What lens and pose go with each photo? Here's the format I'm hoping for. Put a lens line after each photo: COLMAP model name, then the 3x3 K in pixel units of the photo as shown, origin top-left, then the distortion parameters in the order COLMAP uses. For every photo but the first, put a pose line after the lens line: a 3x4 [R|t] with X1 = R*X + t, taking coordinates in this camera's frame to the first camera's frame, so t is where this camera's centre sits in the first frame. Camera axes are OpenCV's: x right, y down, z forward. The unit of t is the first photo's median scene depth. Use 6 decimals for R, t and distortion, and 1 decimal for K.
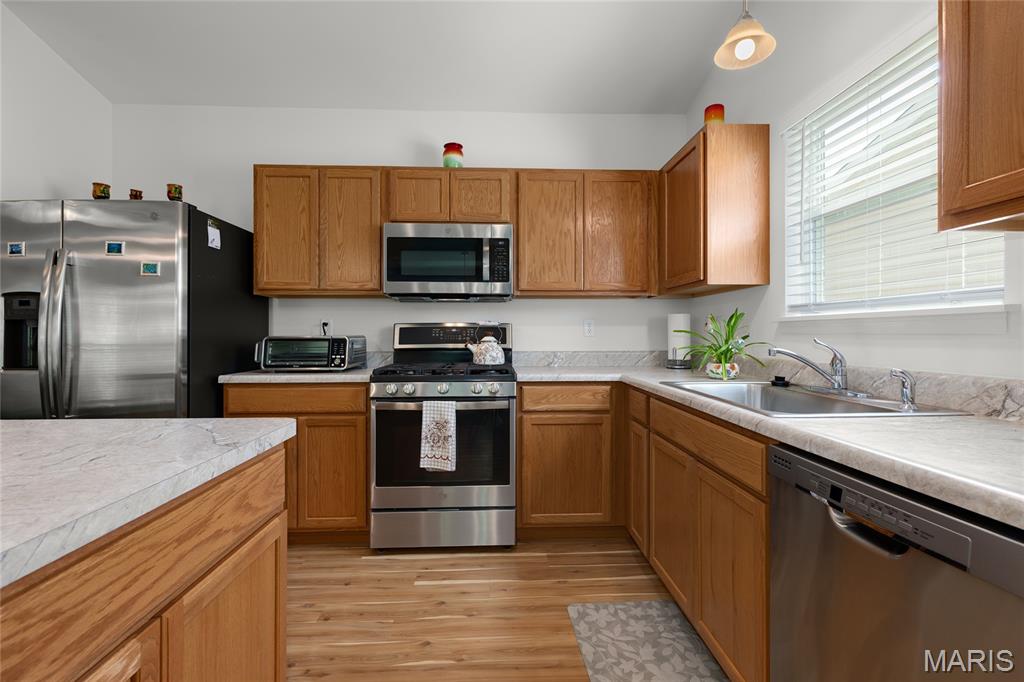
lens RADIAL K [[463.1, 0, 514.1], [0, 463.1, 335.2], [0, 0, 1]] dist [0.003519, -0.000105]
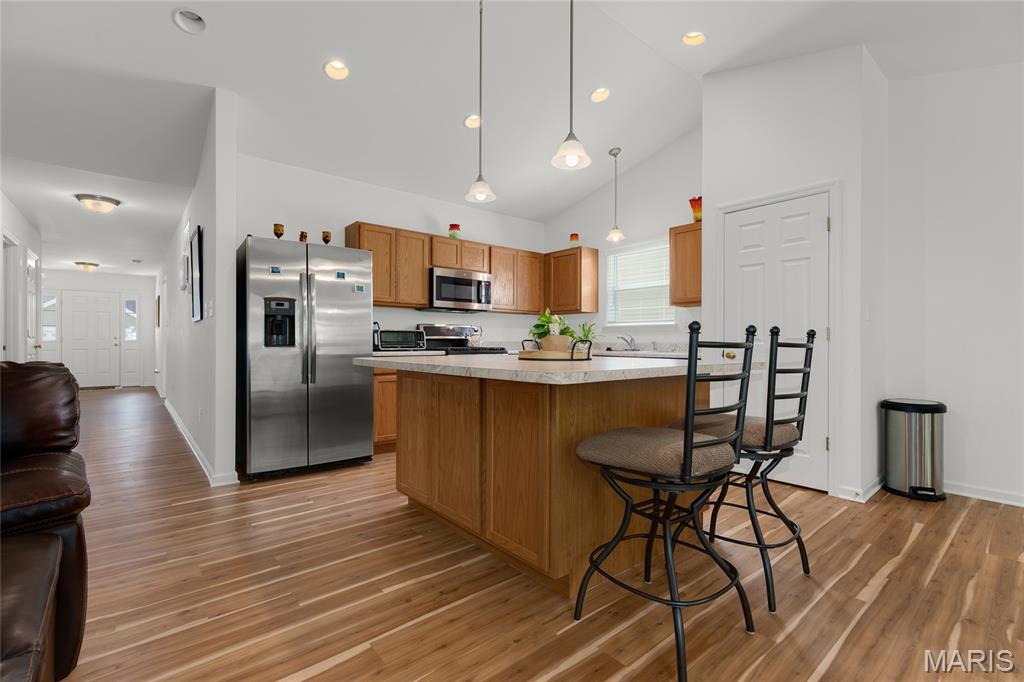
lens RADIAL K [[463.1, 0, 510.7], [0, 463.1, 341.4], [0, 0, 1]] dist [0.003519, -0.000105]
pose [[0.790205, 0.004845, 0.612824, -1.140142], [-0.004298, 0.999988, -0.002363, 0.045239], [-0.612828, -0.000767, 0.790216, -0.585105]]
